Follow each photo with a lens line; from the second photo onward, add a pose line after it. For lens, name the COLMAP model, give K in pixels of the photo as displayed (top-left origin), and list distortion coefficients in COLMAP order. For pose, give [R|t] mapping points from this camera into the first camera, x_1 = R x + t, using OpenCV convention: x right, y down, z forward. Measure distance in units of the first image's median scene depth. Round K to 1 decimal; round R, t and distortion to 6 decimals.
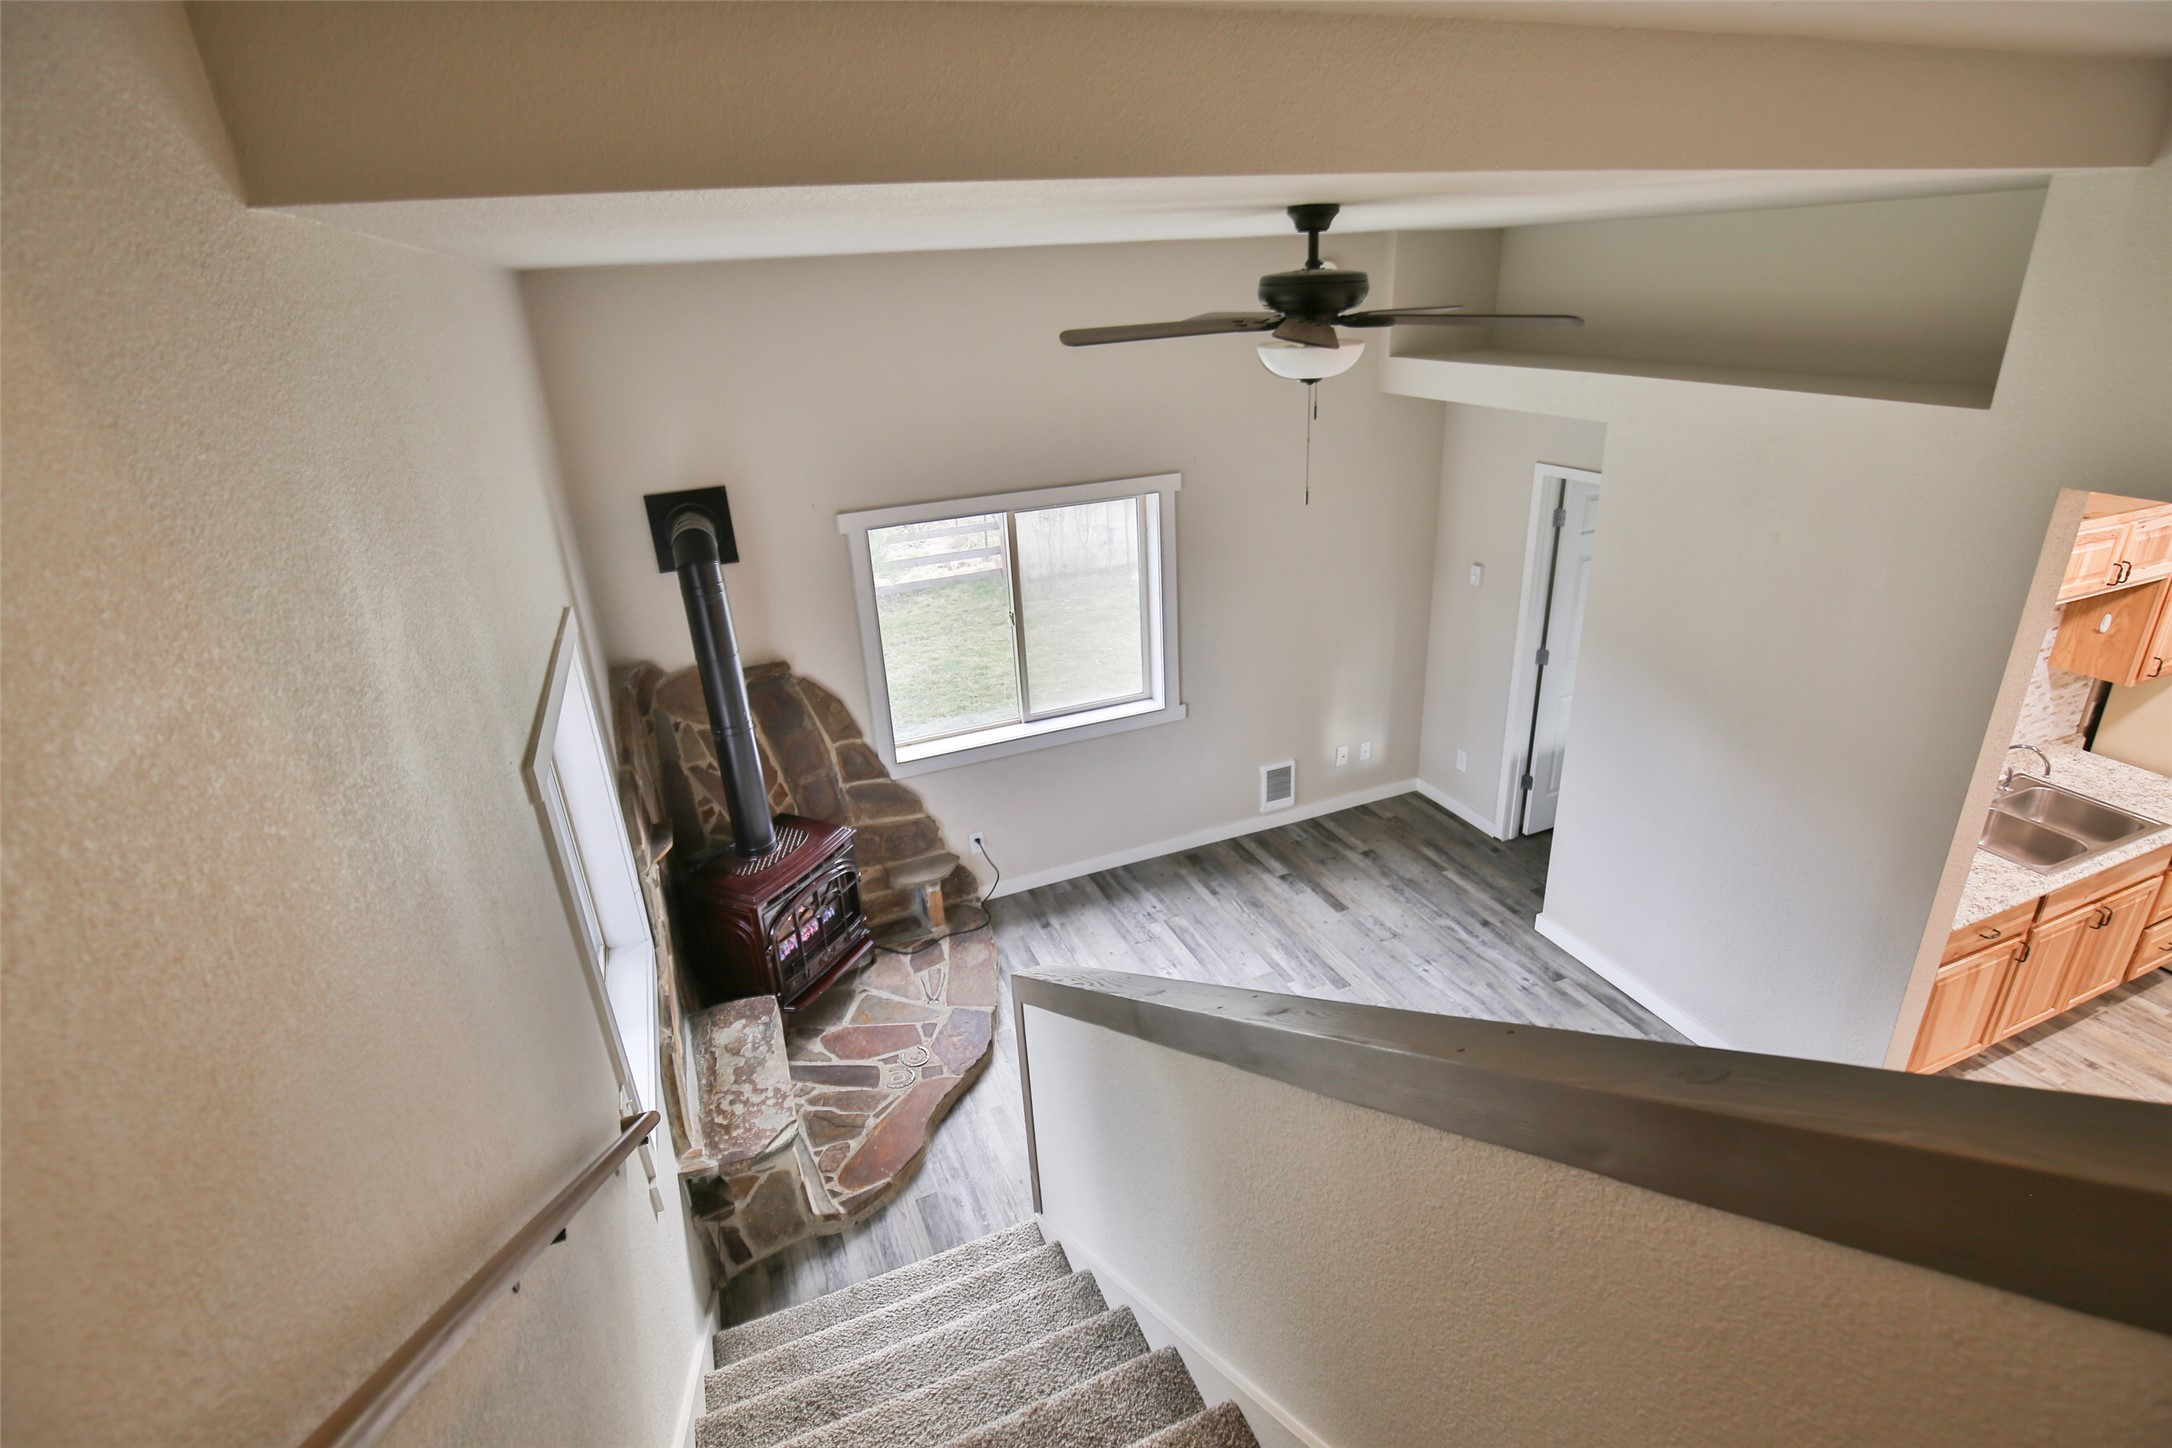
lens RADIAL K [[1044.2, 0, 1079.2], [0, 1044.2, 725.1], [0, 0, 1]] dist [-0.033234, 0.004987]
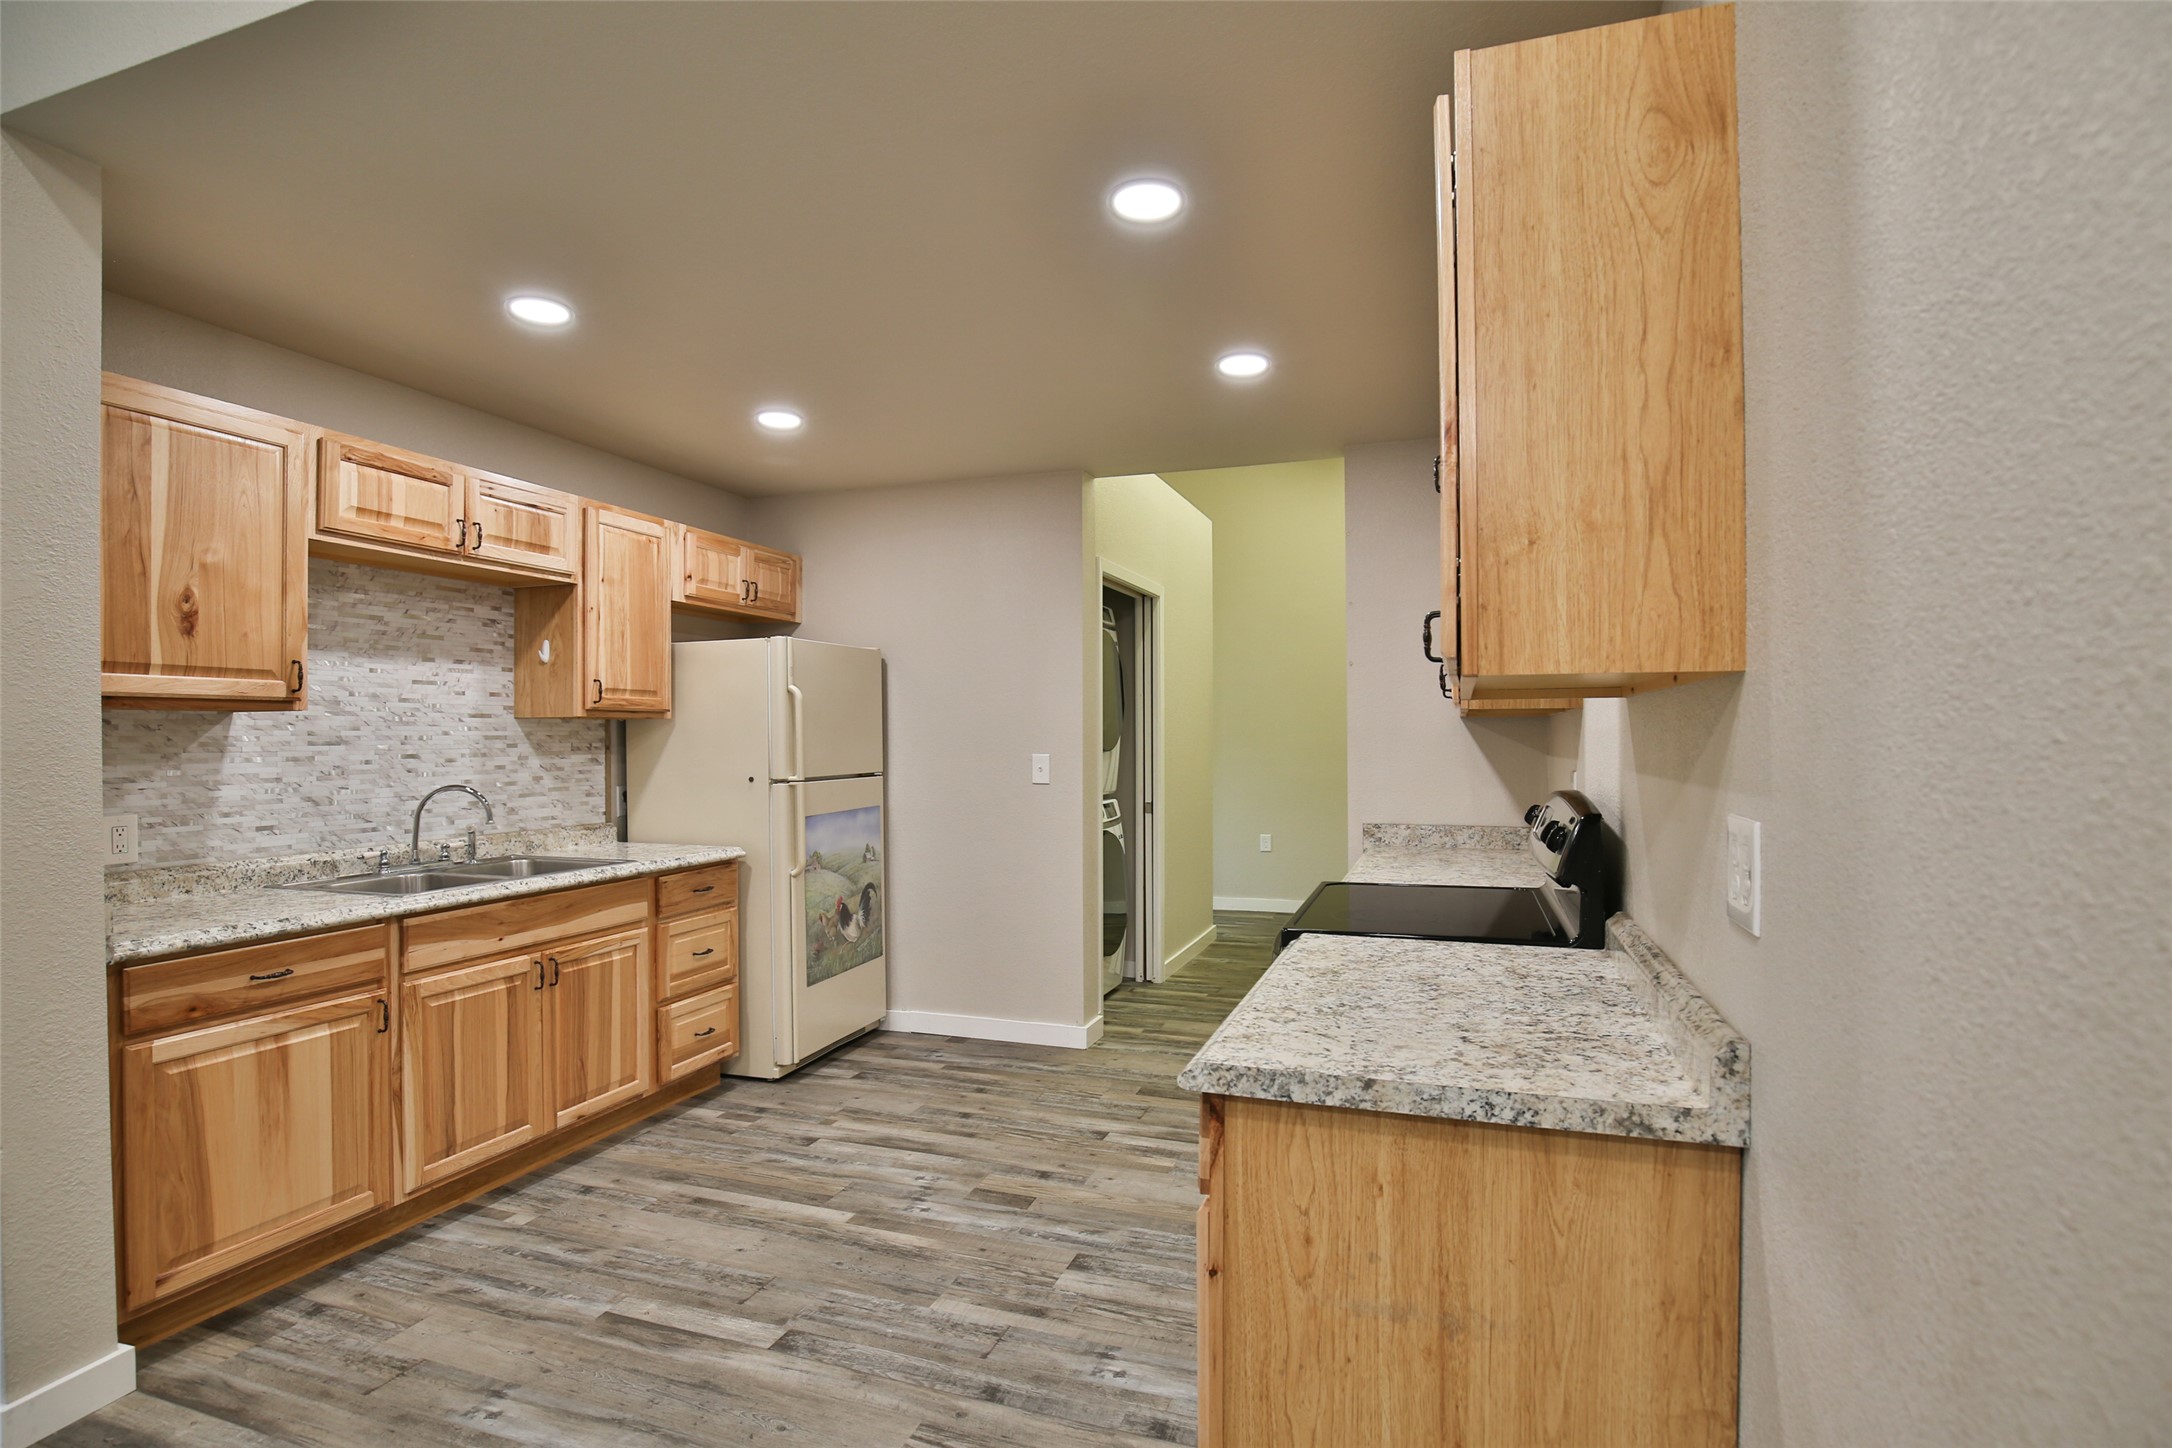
lens RADIAL K [[1044.2, 0, 1099.5], [0, 1044.2, 736.0], [0, 0, 1]] dist [-0.033234, 0.004987]
pose [[0.646634, 0.056146, 0.760731, 0.642679], [0.270210, 0.915760, -0.297271, 0.346631], [-0.713338, 0.397782, 0.576991, 0.185251]]
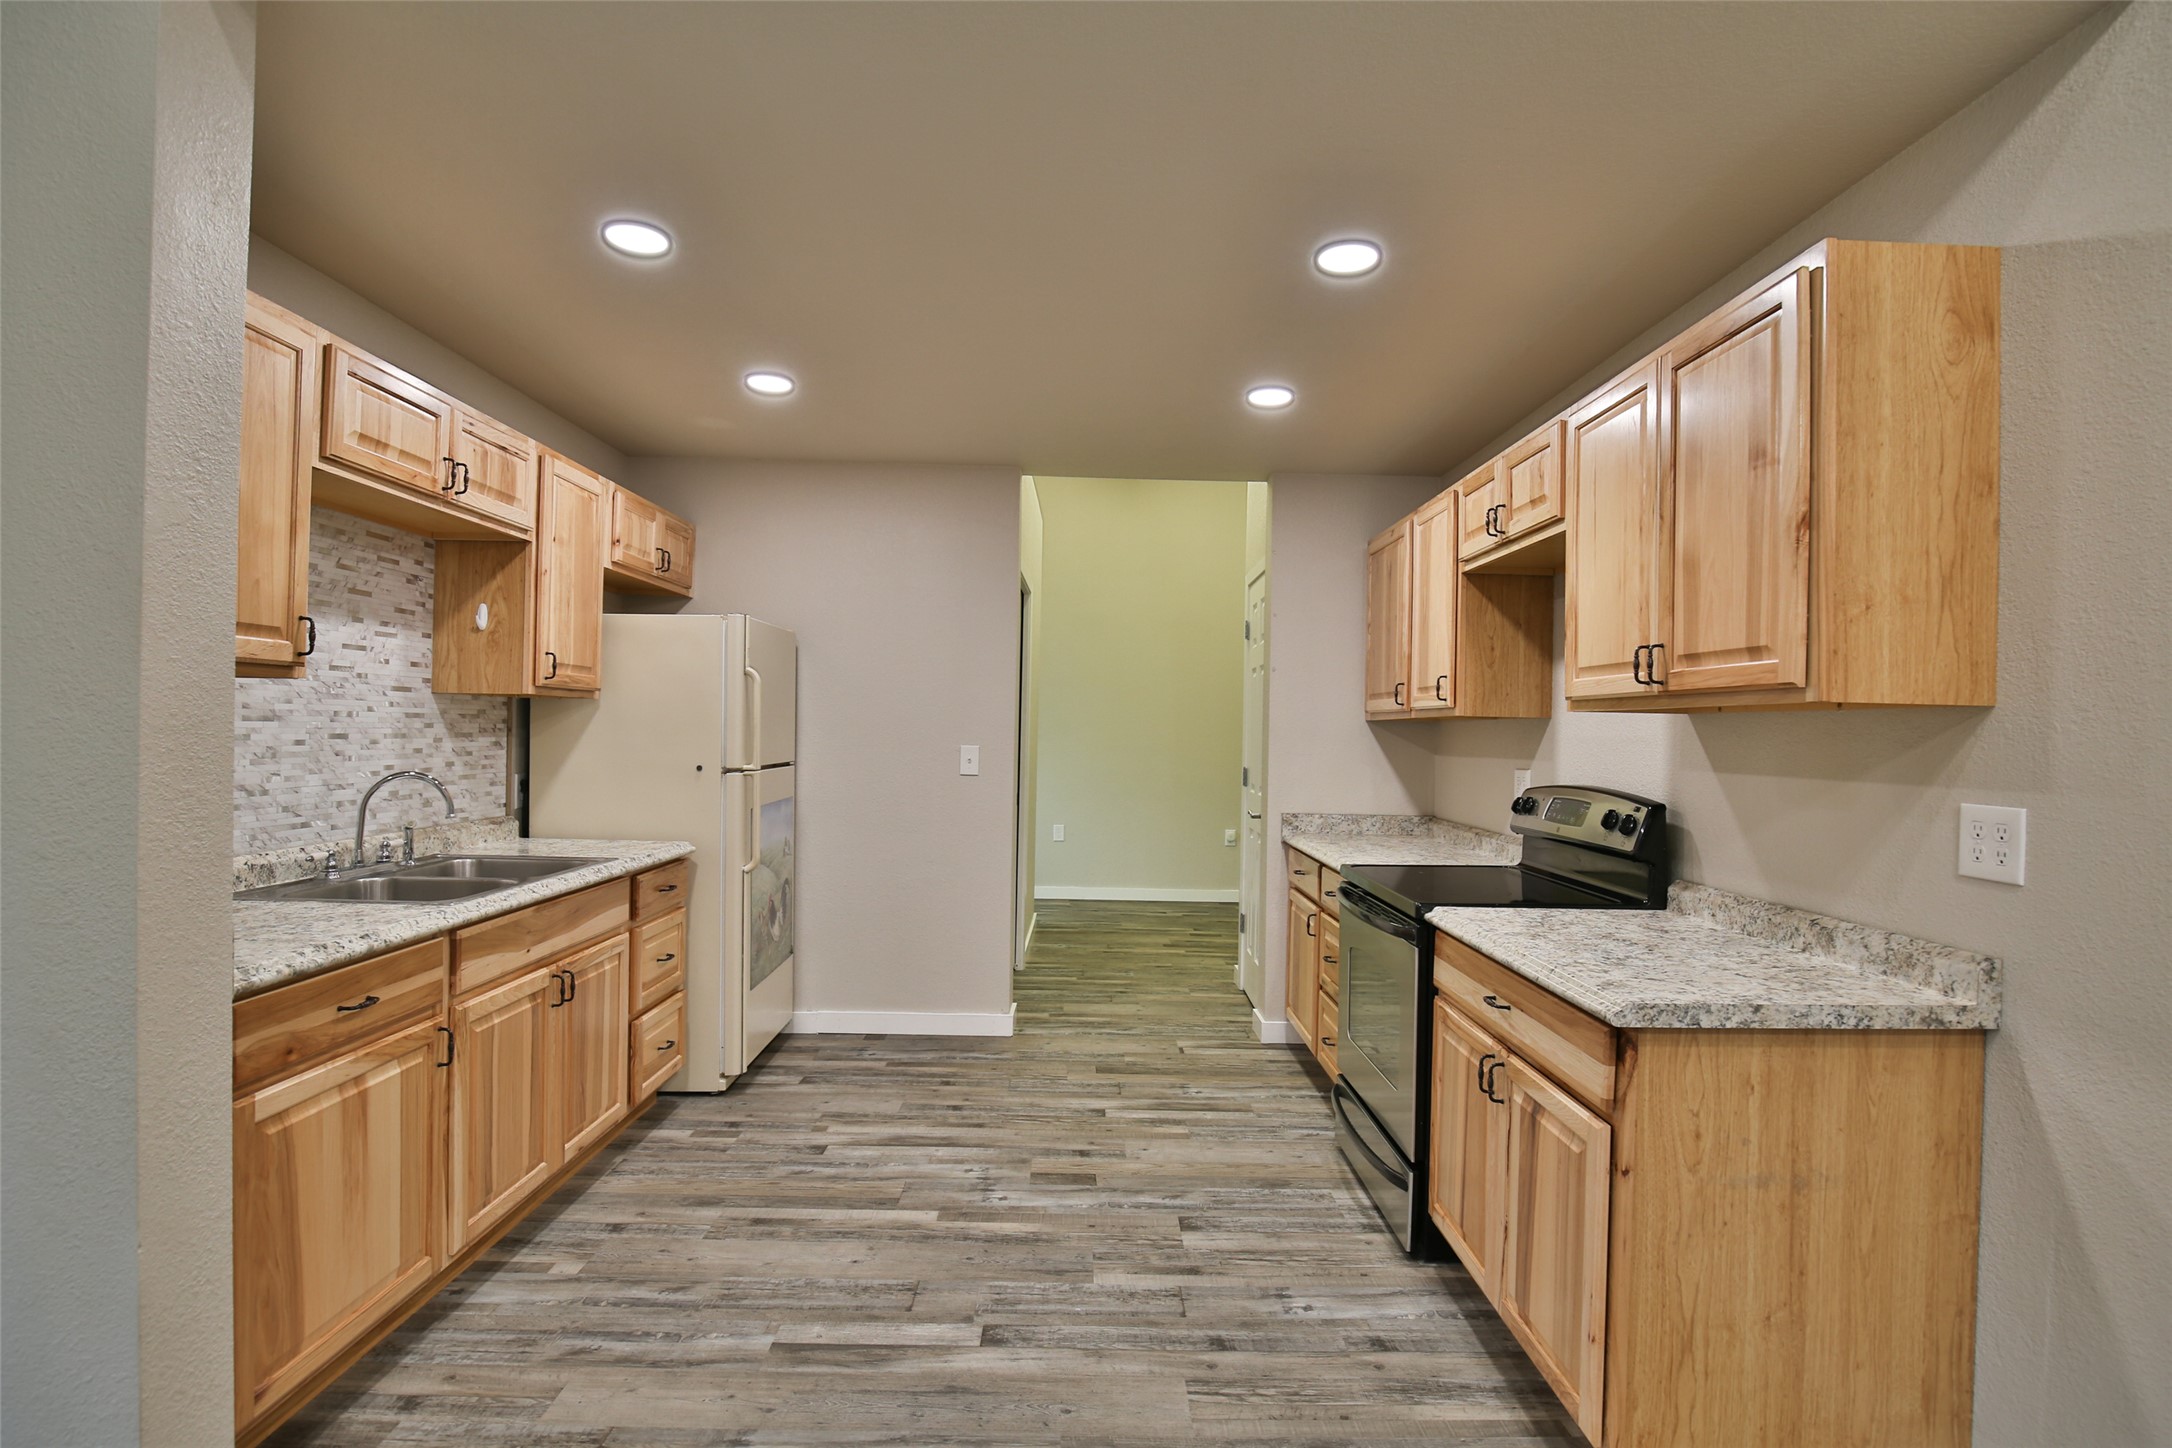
lens RADIAL K [[1044.2, 0, 1095.9], [0, 1044.2, 731.6], [0, 0, 1]] dist [-0.033234, 0.004987]
pose [[0.349349, 0.064428, 0.934775, 0.464113], [0.332748, 0.924077, -0.188047, 0.262228], [-0.875919, 0.376738, 0.301387, 0.407433]]
